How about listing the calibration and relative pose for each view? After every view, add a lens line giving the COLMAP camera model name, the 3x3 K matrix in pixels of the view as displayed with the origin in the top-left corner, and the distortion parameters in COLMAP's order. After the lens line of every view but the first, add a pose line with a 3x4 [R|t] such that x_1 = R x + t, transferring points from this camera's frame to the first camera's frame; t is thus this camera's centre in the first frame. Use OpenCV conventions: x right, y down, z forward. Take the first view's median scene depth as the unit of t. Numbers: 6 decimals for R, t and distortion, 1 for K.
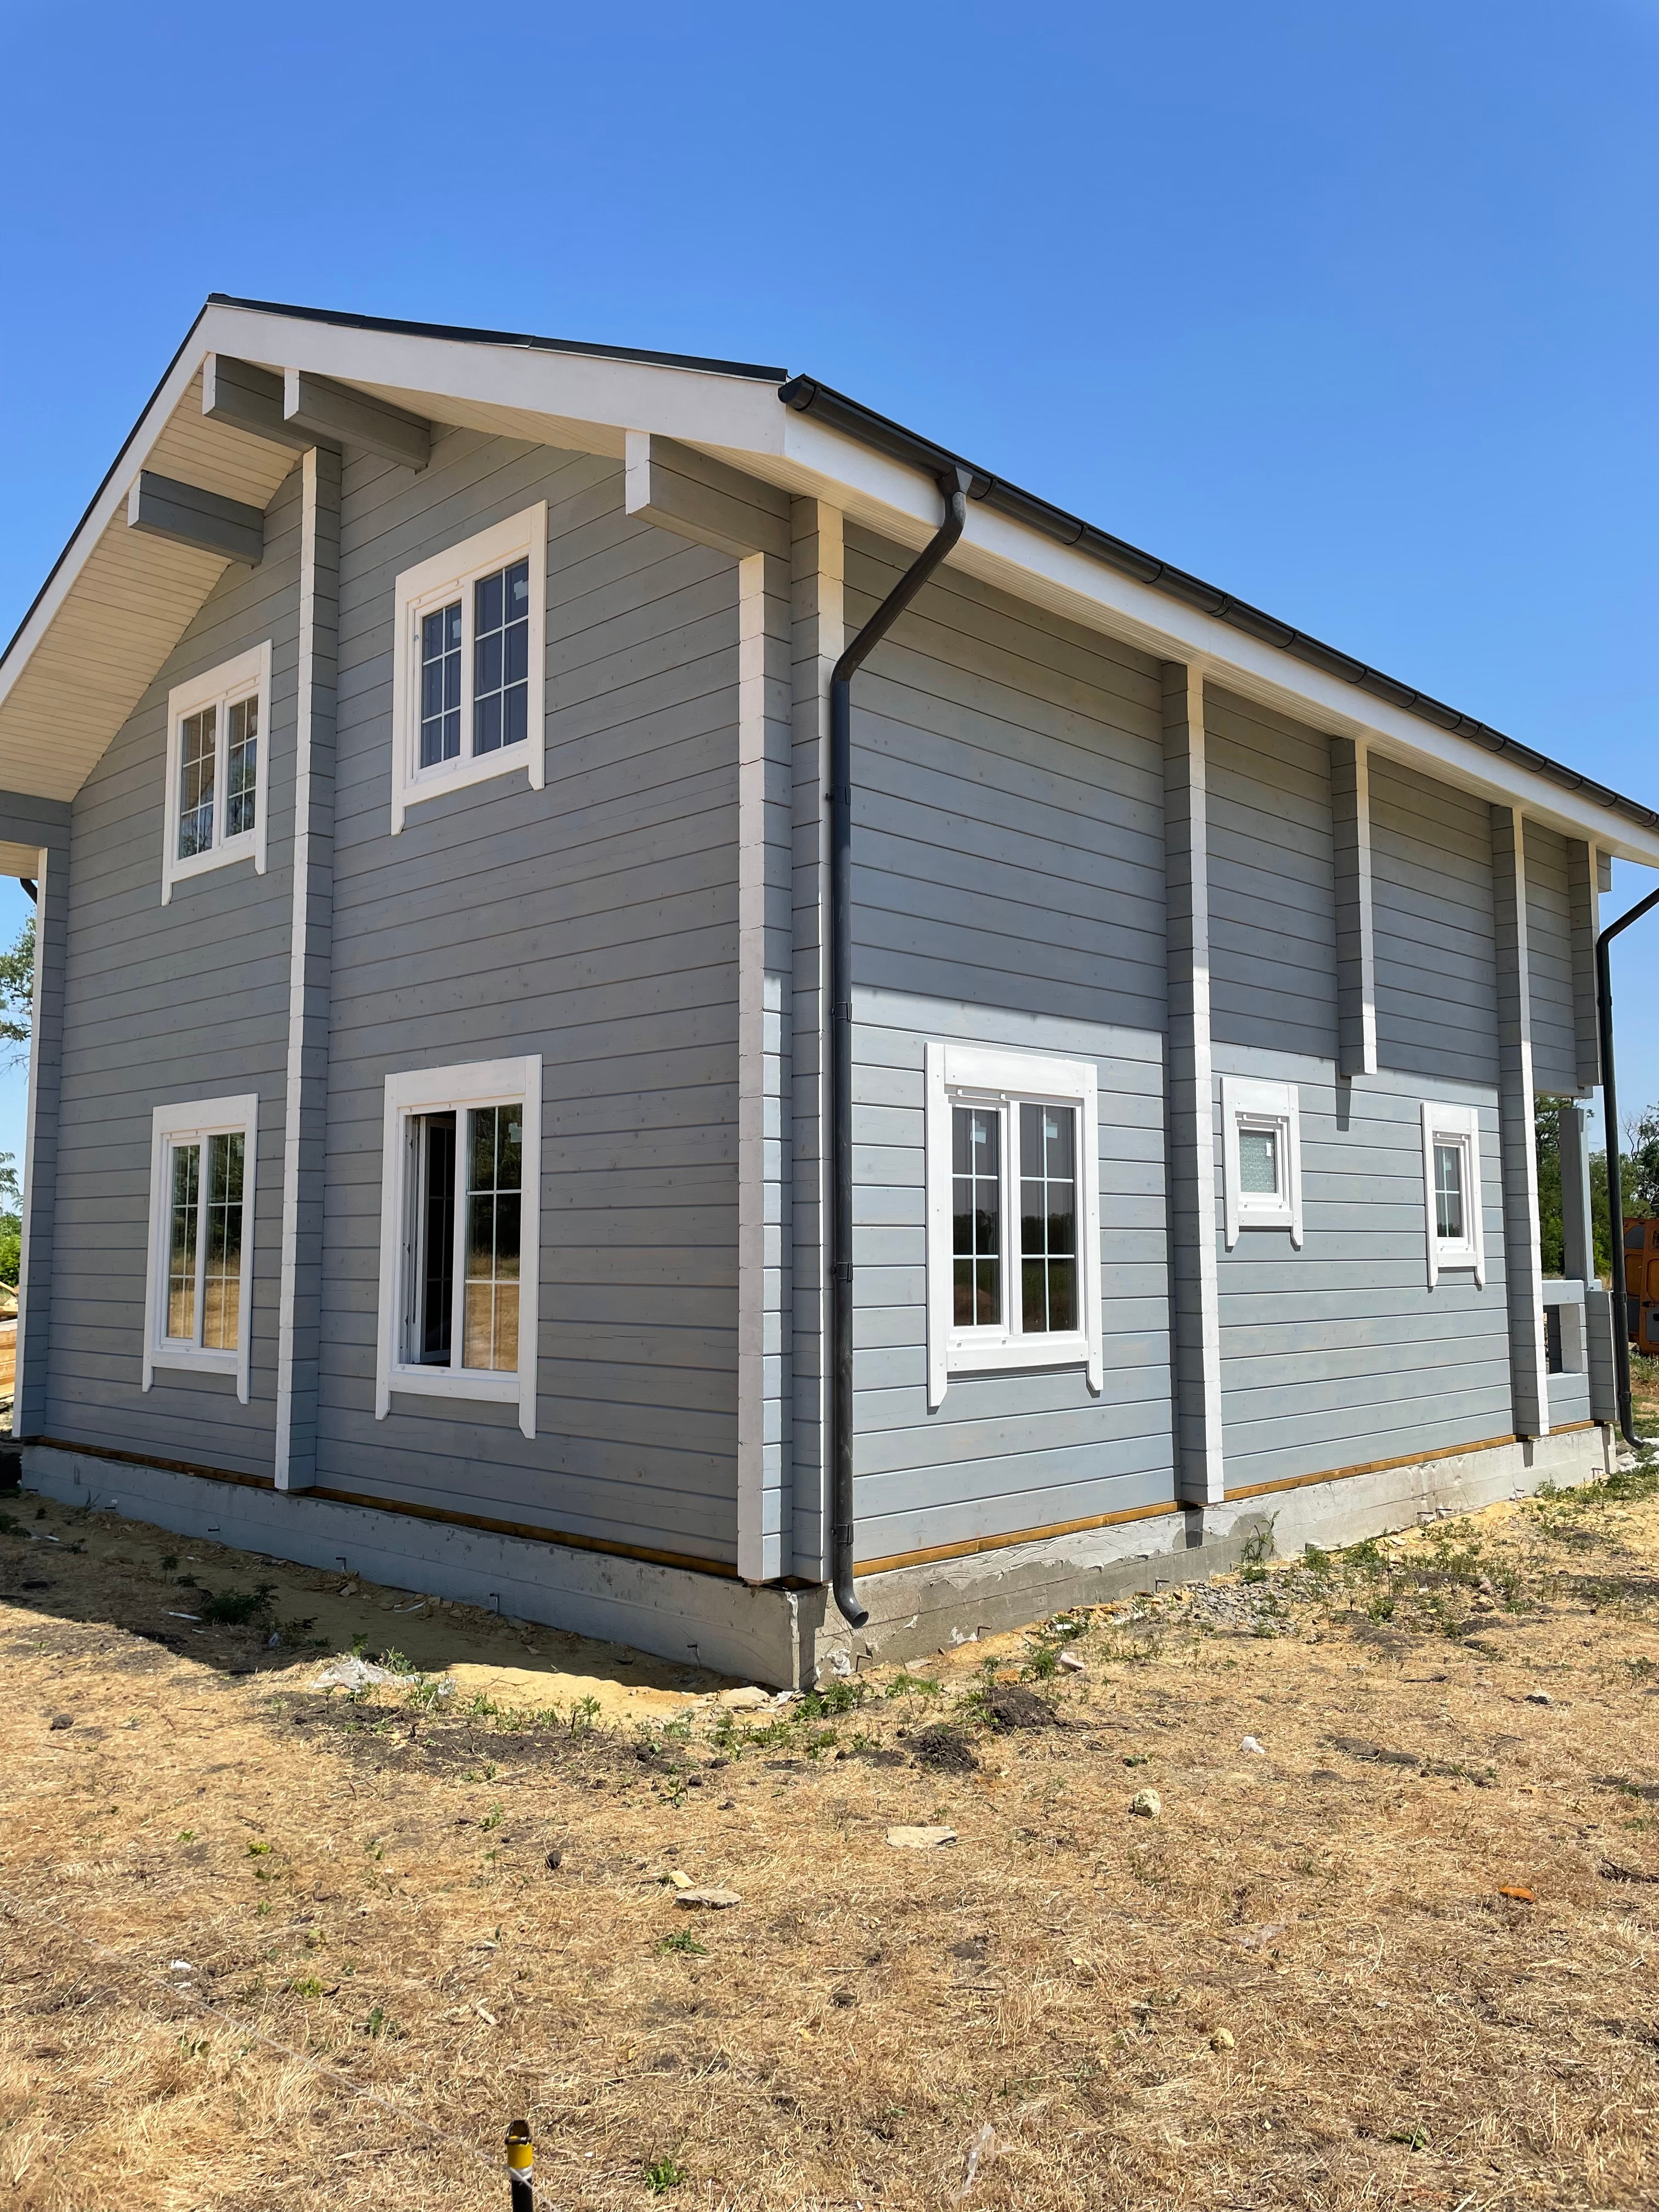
lens RADIAL K [[1668.2, 0, 829.5], [0, 1668.2, 1106.0], [0, 0, 1]] dist [0.007077, 0.000299]
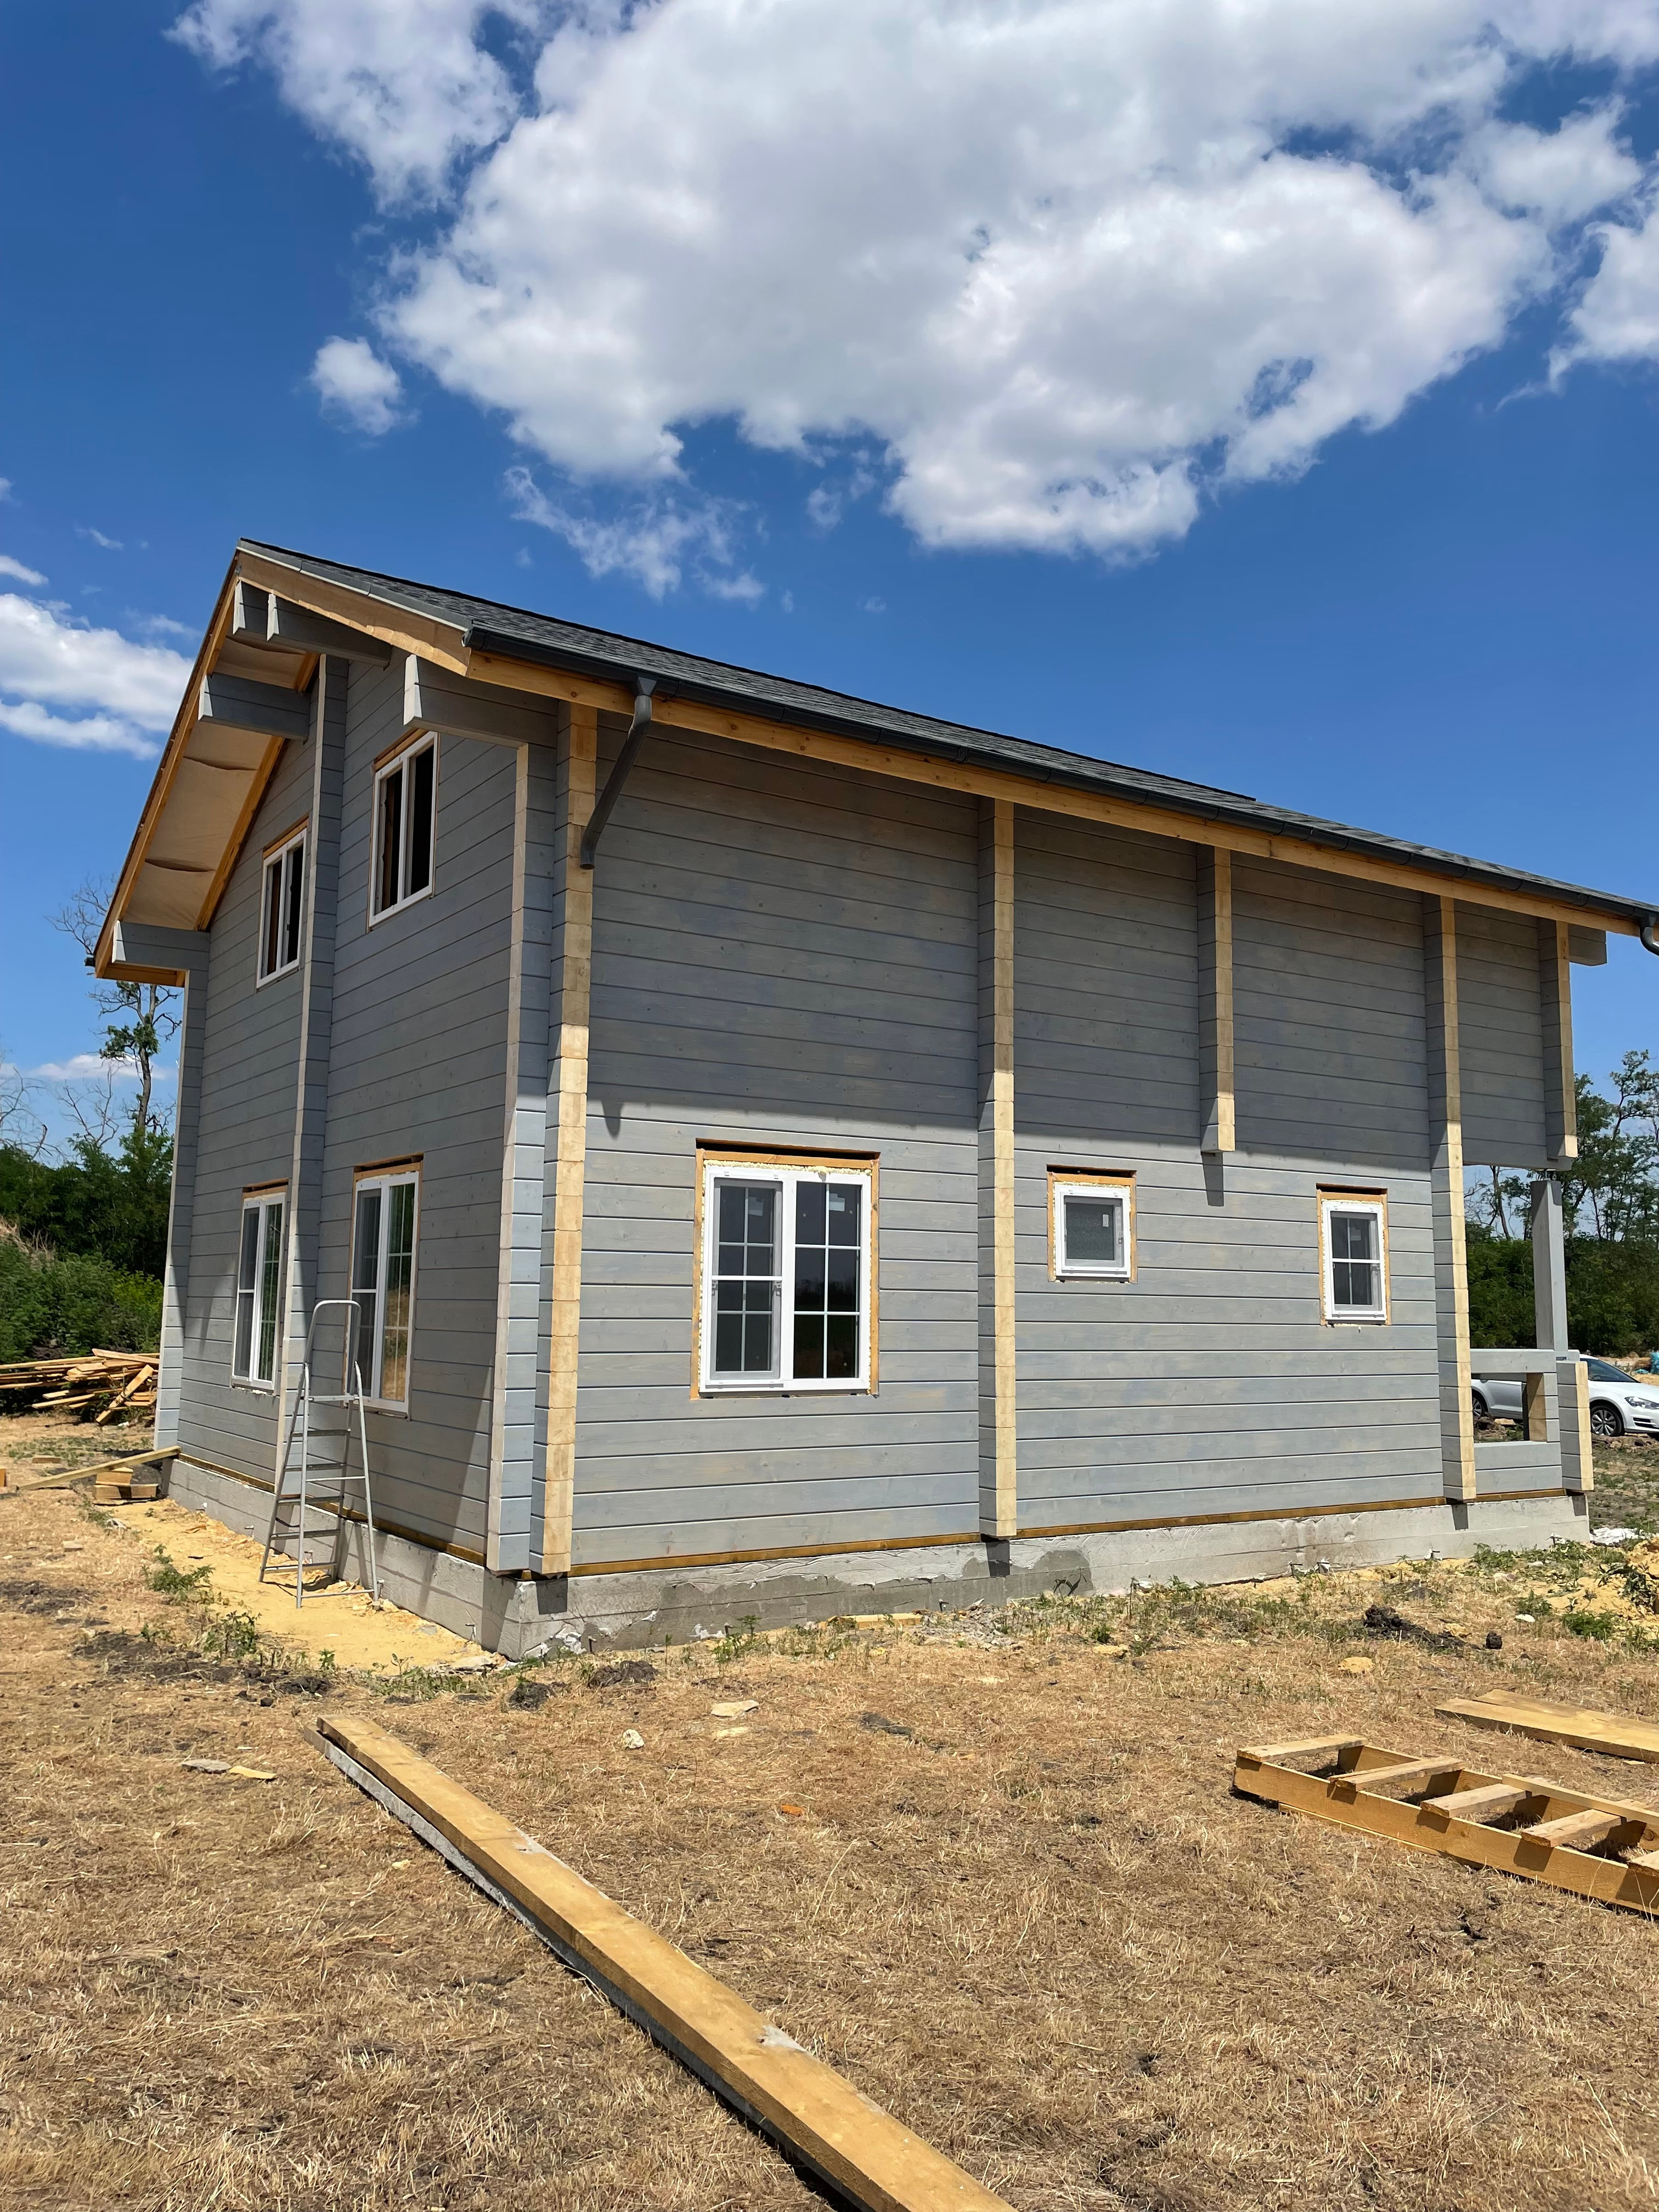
lens RADIAL K [[1668.2, 0, 829.5], [0, 1668.2, 1106.0], [0, 0, 1]] dist [0.007077, 0.000299]
pose [[0.981623, -0.012171, -0.190440, 0.354382], [0.004010, 0.999059, -0.043181, -0.003701], [0.190787, 0.041624, 0.980749, -0.144065]]
